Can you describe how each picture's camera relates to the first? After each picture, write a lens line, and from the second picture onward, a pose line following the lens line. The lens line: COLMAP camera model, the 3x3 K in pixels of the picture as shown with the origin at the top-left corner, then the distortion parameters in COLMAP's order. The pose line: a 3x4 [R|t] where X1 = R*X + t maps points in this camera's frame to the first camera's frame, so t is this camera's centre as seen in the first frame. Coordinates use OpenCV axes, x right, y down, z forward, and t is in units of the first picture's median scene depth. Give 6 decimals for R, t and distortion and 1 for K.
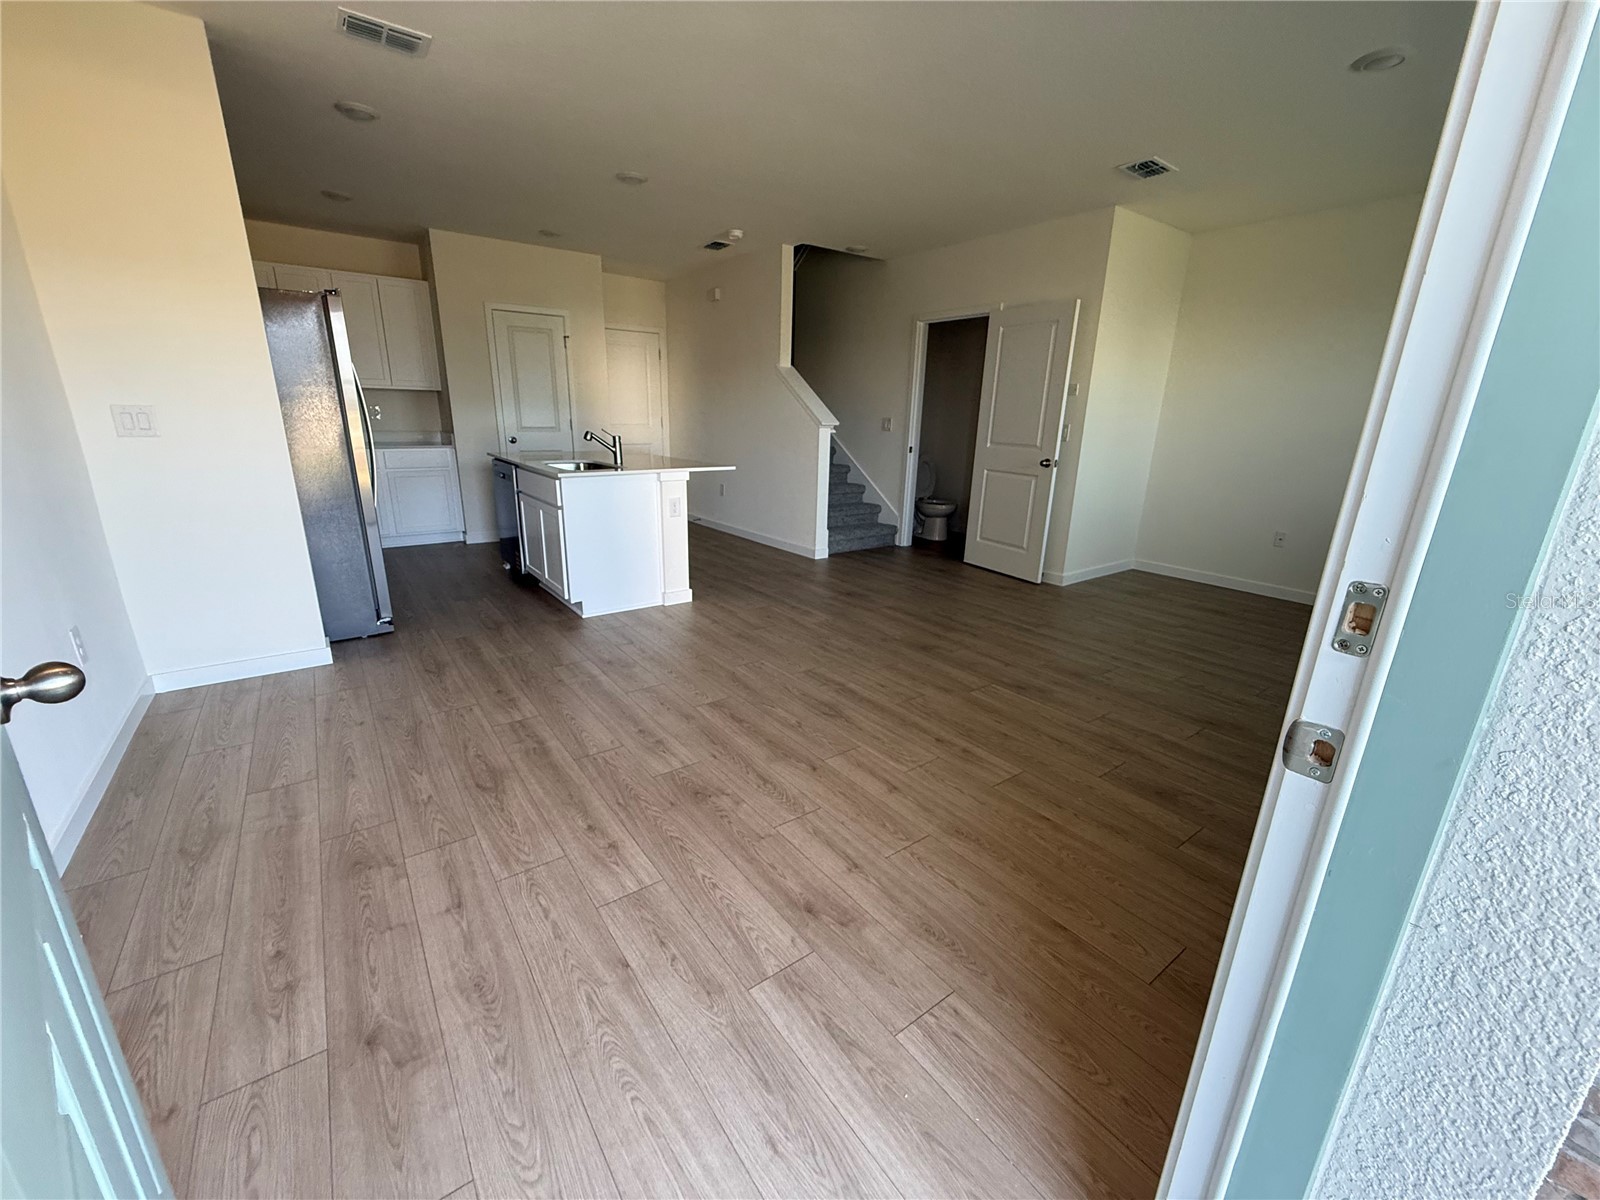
lens RADIAL K [[638.7, 0, 798.8], [0, 638.7, 603.4], [0, 0, 1]] dist [-0.000348, 0.000148]
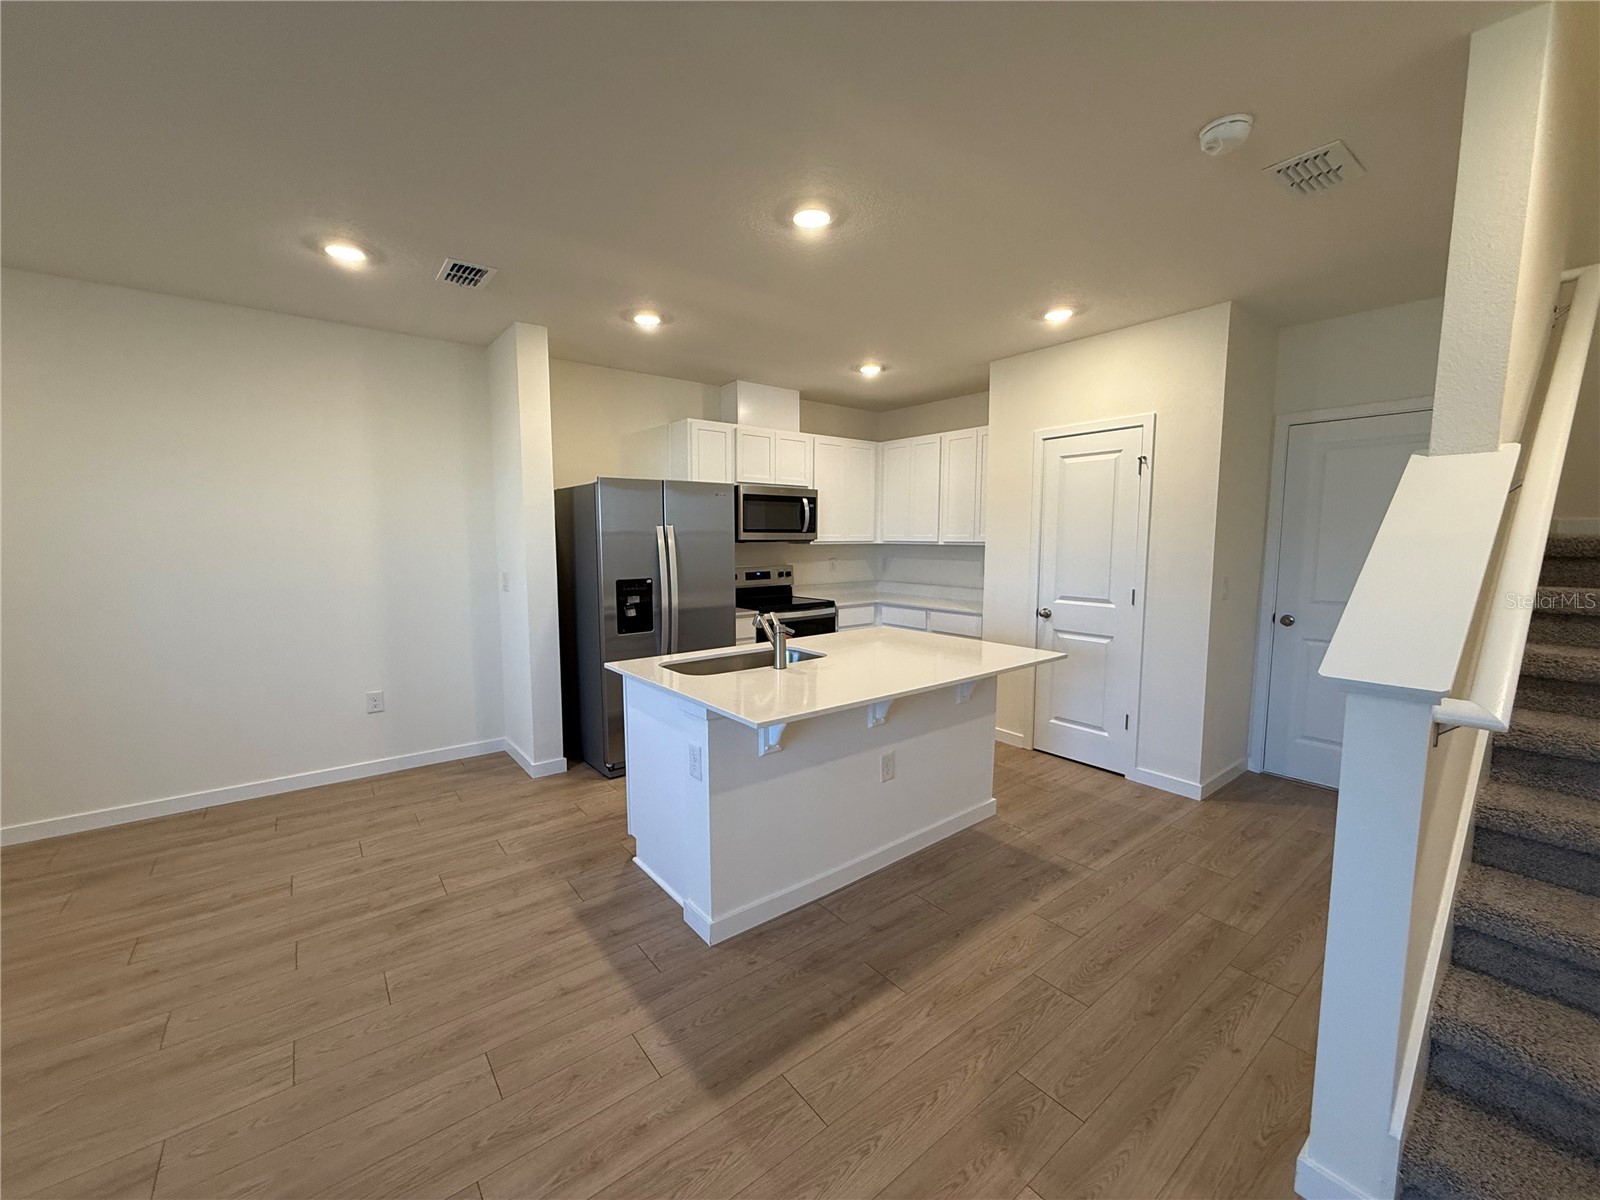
lens RADIAL K [[638.7, 0, 794.6], [0, 638.7, 599.8], [0, 0, 1]] dist [-0.000348, 0.000148]
pose [[0.019953, 0.076268, -0.996888, 0.435018], [-0.287138, 0.955518, 0.067355, -0.433649], [0.957681, 0.284900, 0.040965, 1.281066]]
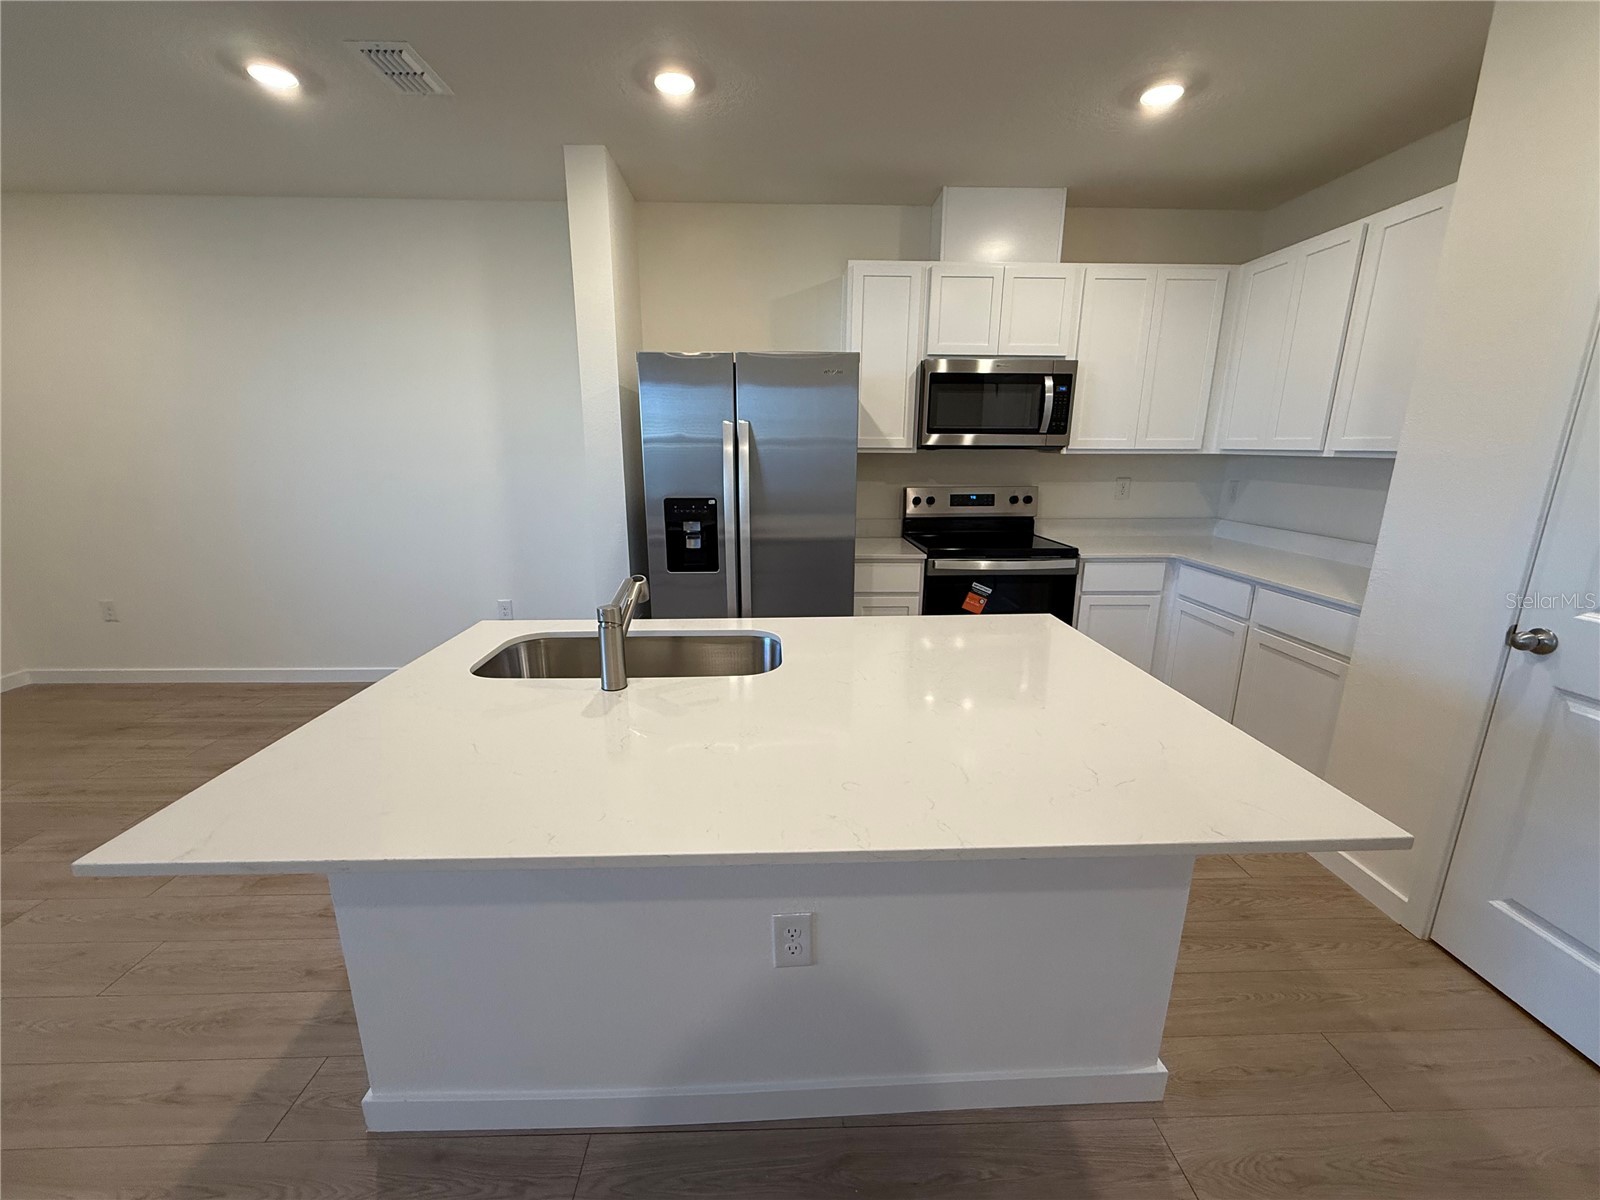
lens RADIAL K [[638.7, 0, 794.6], [0, 638.7, 599.5], [0, 0, 1]] dist [-0.000348, 0.000148]
pose [[-0.574178, 0.167590, -0.801394, -0.108877], [-0.251914, 0.895177, 0.367692, -0.530437], [0.779011, 0.413003, -0.471773, 1.593897]]
